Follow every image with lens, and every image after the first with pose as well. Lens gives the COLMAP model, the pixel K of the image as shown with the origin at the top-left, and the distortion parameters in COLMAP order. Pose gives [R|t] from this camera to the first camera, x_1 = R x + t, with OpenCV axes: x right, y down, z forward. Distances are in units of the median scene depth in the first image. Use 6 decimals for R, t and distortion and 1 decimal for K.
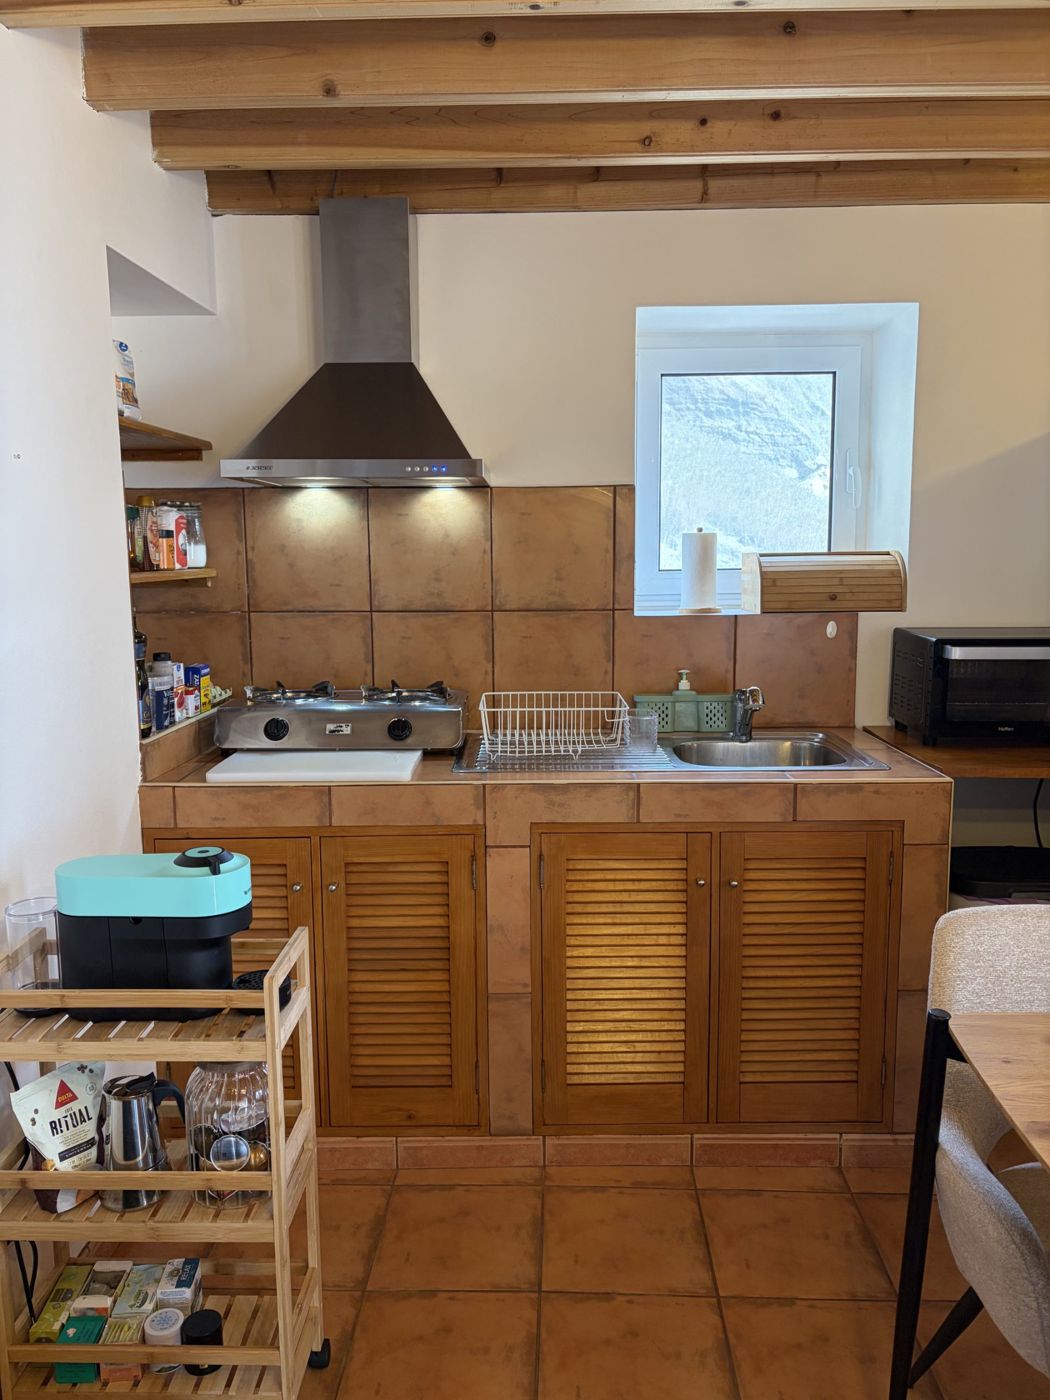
lens RADIAL K [[1025.4, 0, 524.3], [0, 1025.4, 703.2], [0, 0, 1]] dist [0.014262, 0.002158]
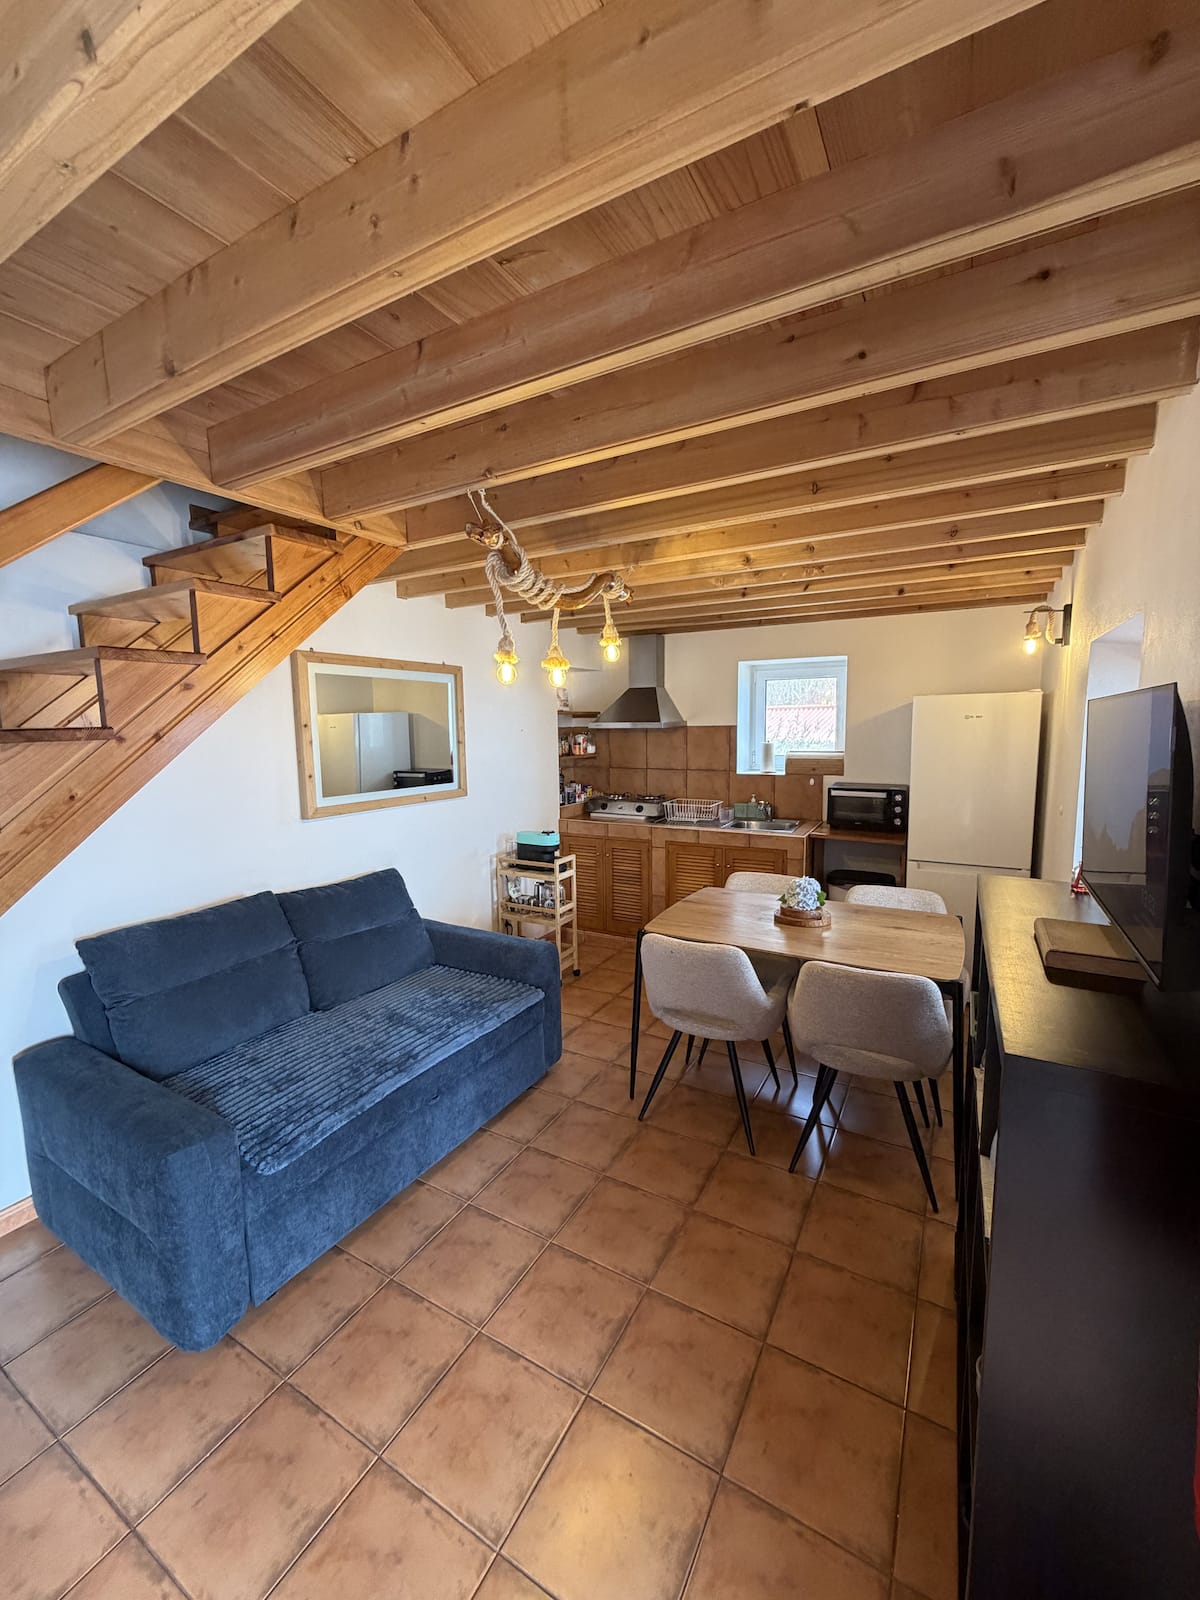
lens RADIAL K [[644.7, 0, 598.1], [0, 644.7, 797.6], [0, 0, 1]] dist [-0.000511, -0.000008]
pose [[0.875706, 0.053258, -0.479899, 0.661481], [-0.066043, 0.997769, -0.009784, 0.018553], [0.478308, 0.040262, 0.877269, -0.705919]]
